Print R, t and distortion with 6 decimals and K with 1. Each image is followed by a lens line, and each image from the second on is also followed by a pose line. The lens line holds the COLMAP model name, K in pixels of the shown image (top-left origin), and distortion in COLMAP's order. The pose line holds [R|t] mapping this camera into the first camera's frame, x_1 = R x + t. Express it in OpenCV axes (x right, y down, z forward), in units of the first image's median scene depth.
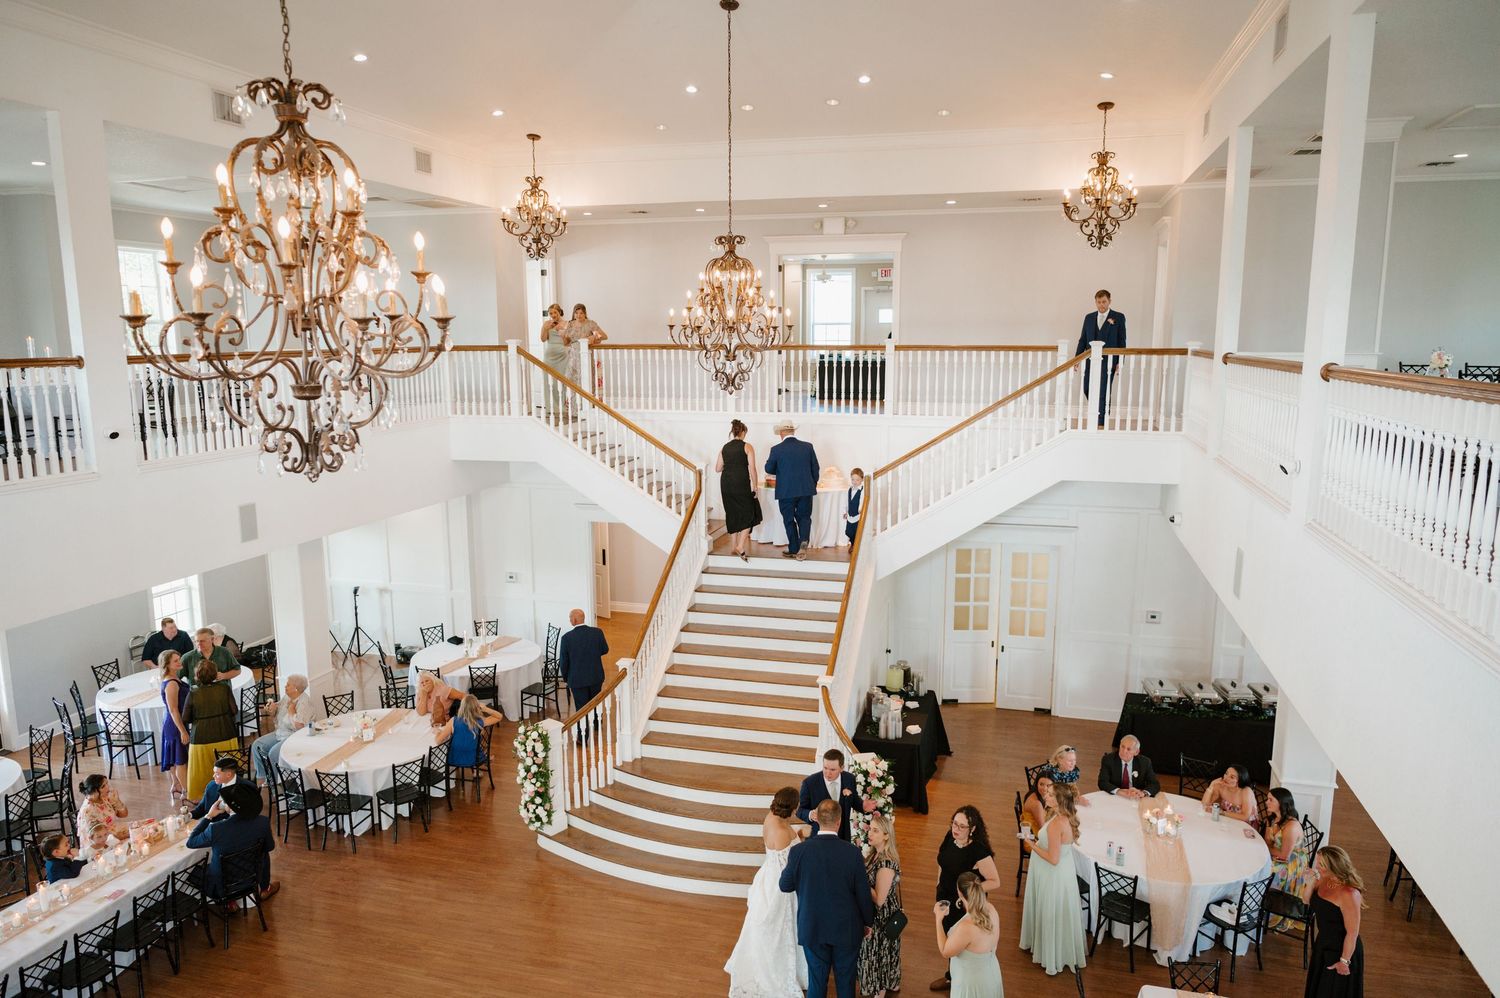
lens RADIAL K [[1016.7, 0, 750.0], [0, 1016.7, 499.0], [0, 0, 1]] dist [-0.010403, 0.000162]
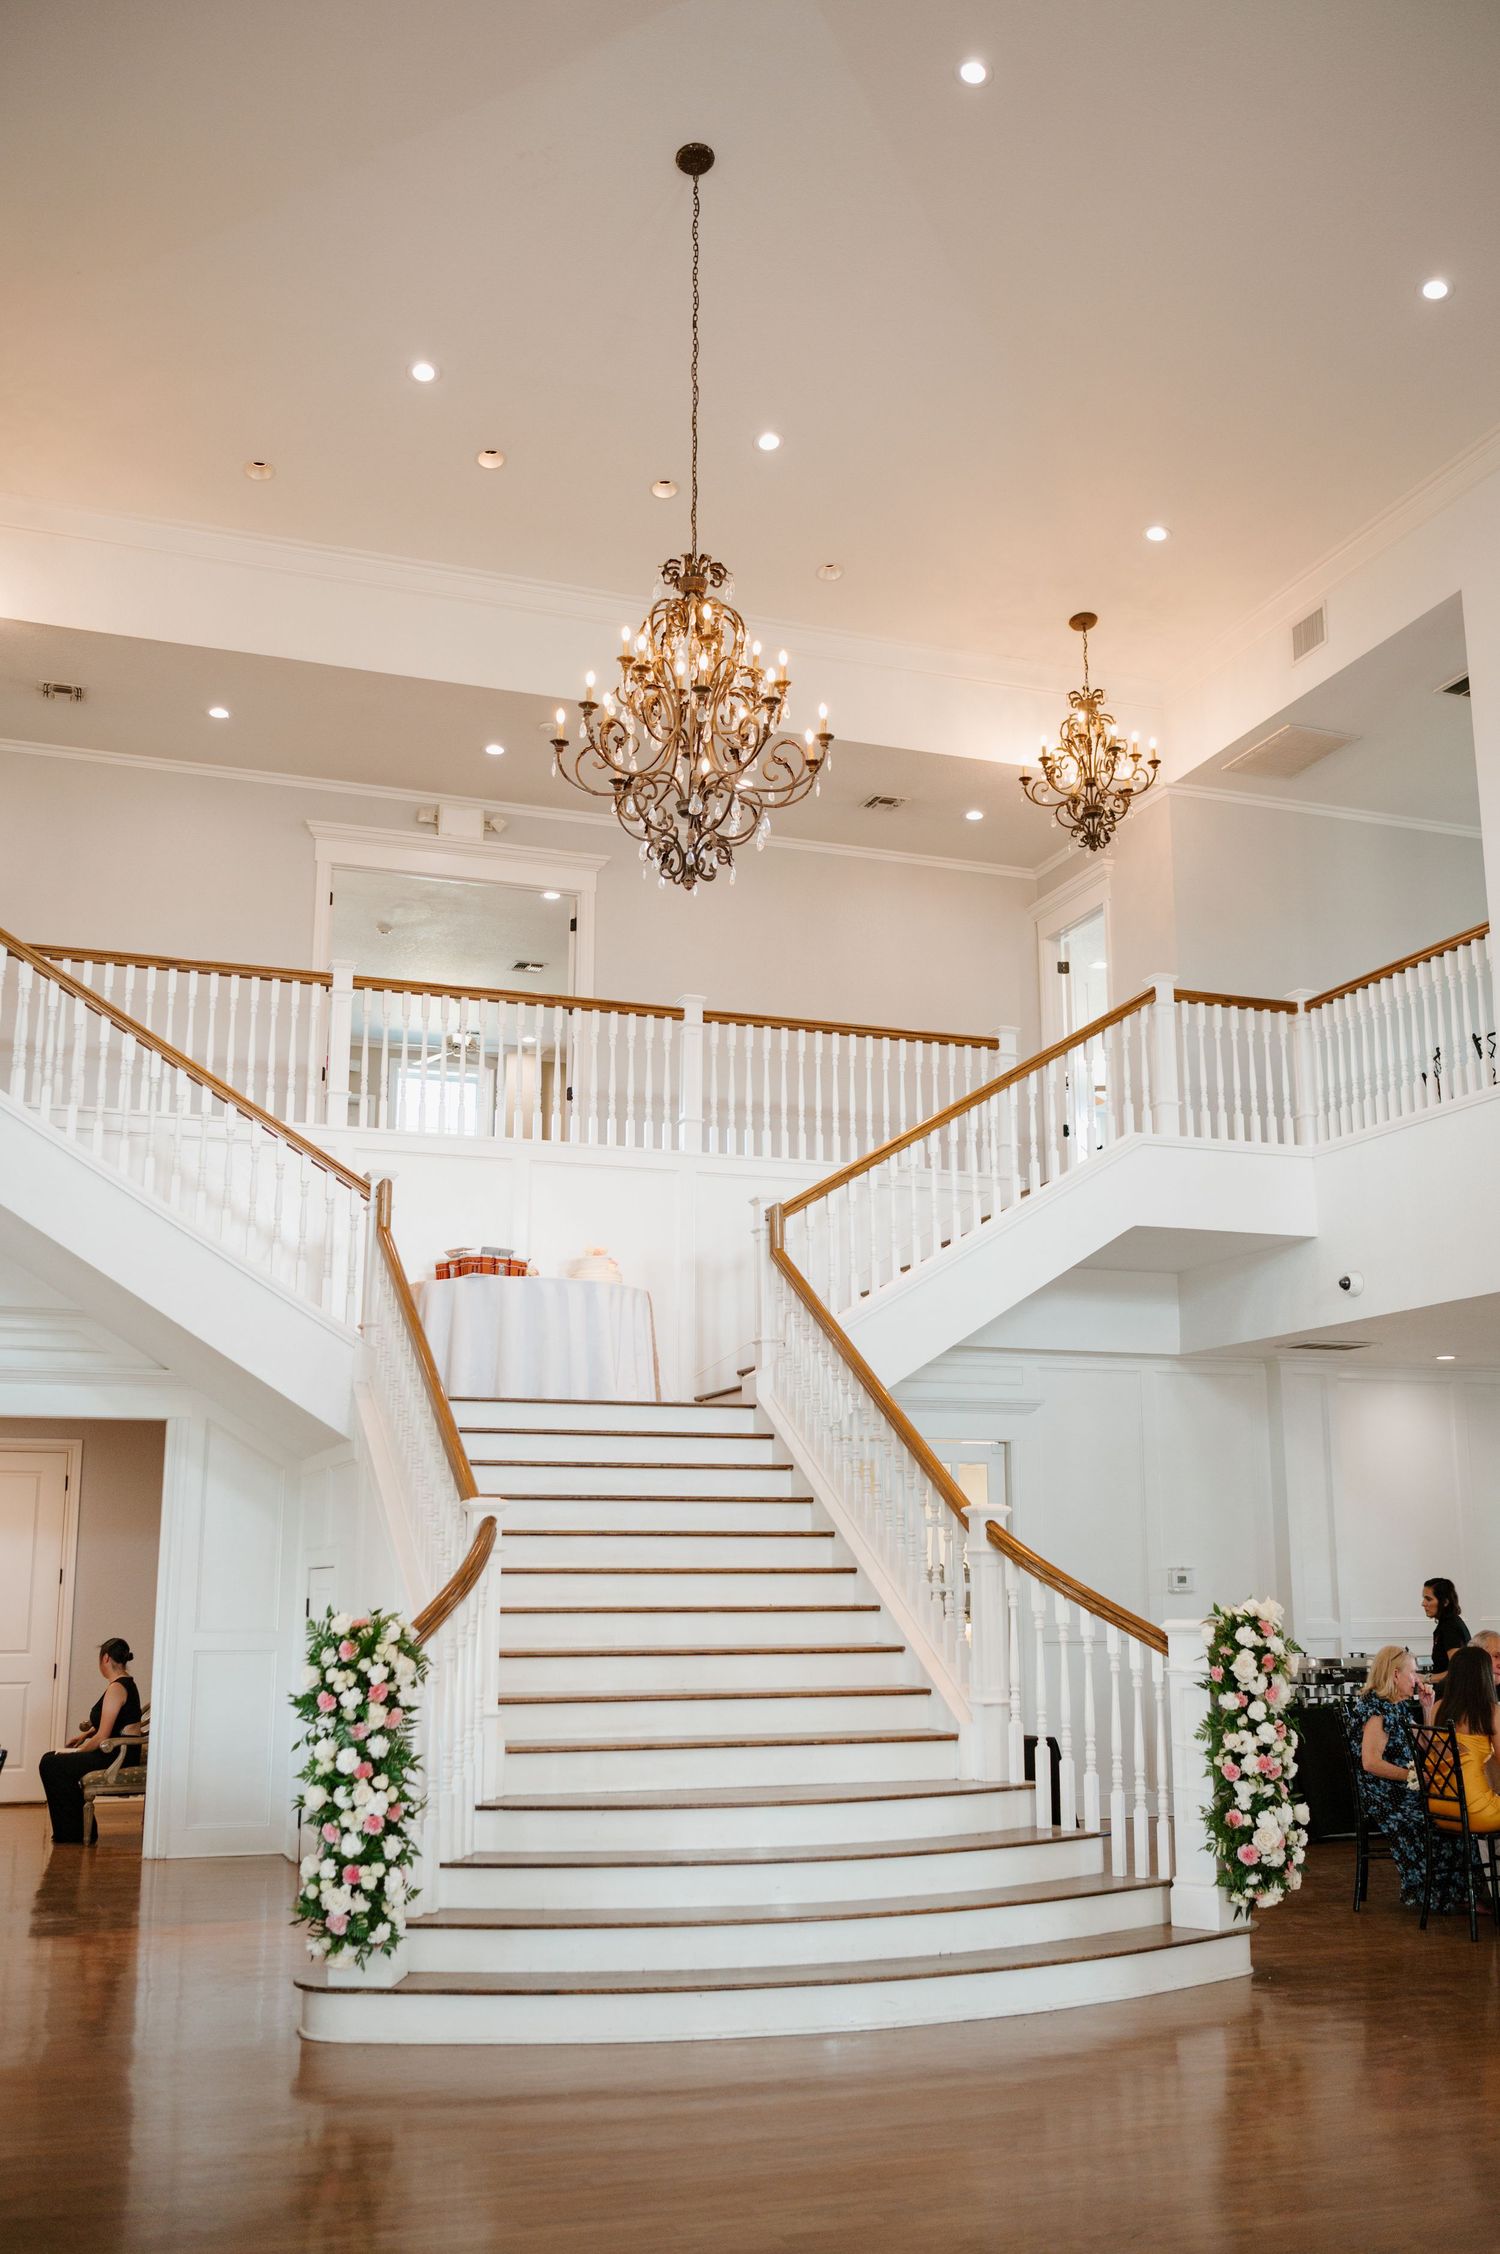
lens RADIAL K [[2091.2, 0, 750.0], [0, 2091.2, 1127.0], [0, 0, 1]] dist [-0.043131, -0.001696]
pose [[0.819991, 0.121541, 0.559323, -0.472123], [0.092695, 0.936097, -0.339309, 0.291145], [-0.564821, 0.330077, 0.756325, 0.326006]]
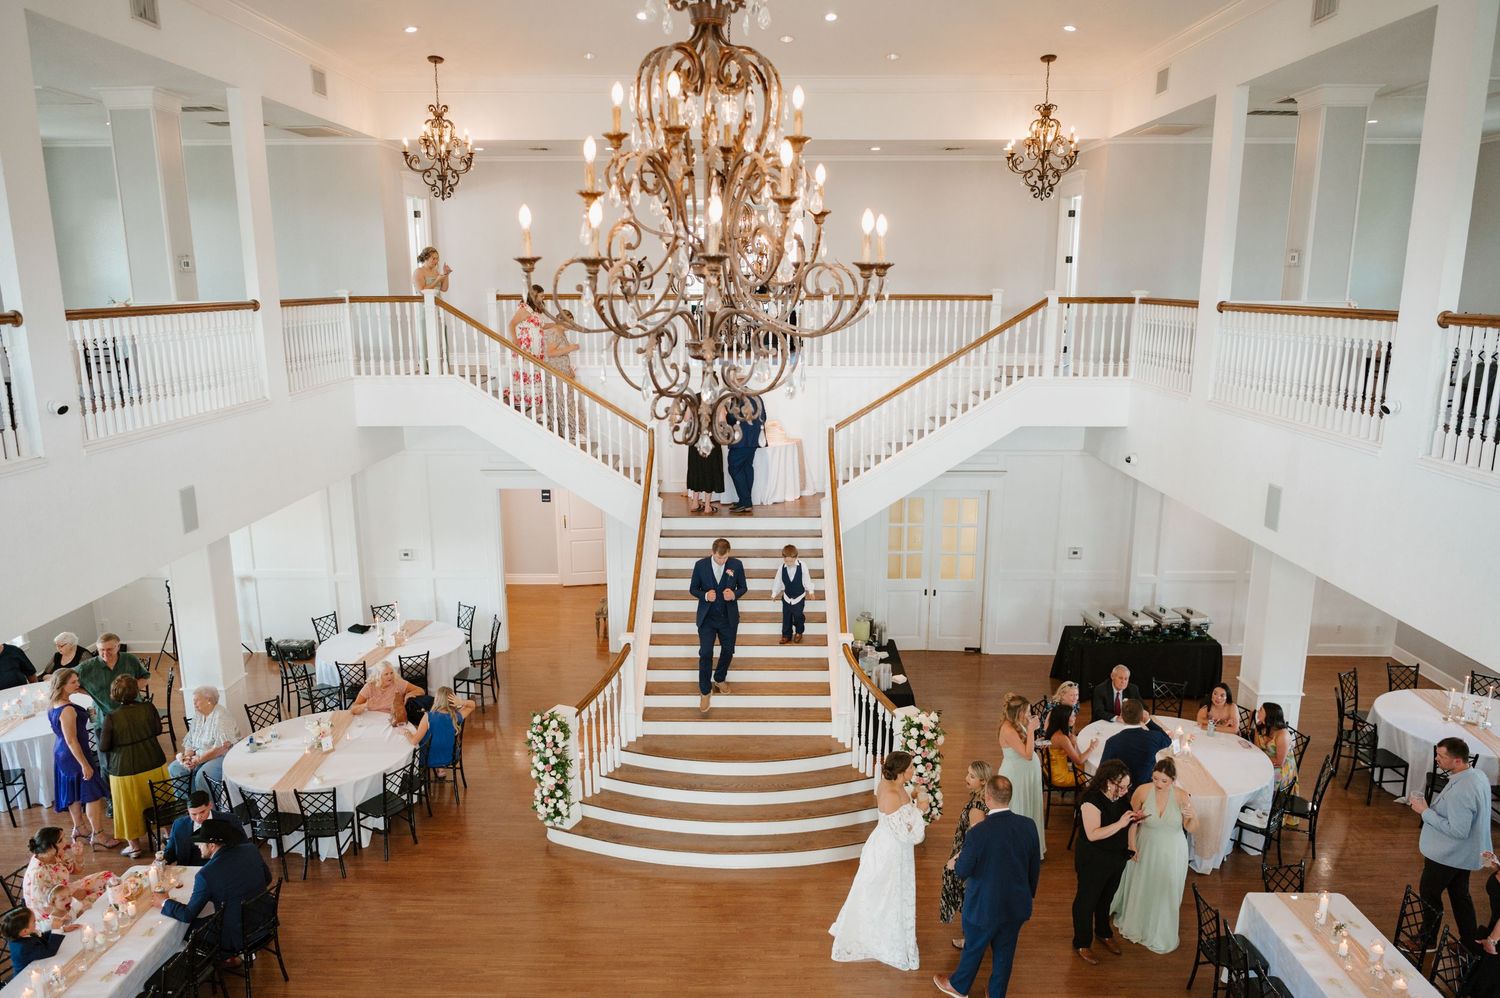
lens RADIAL K [[1031.6, 0, 750.0], [0, 1031.6, 499.0], [0, 0, 1]] dist [-0.011572, 0.000377]
pose [[0.967886, -0.051064, 0.246147, -0.235864], [0.040011, 0.997962, 0.049704, -0.008397], [-0.248184, -0.038259, 0.967957, 0.057739]]
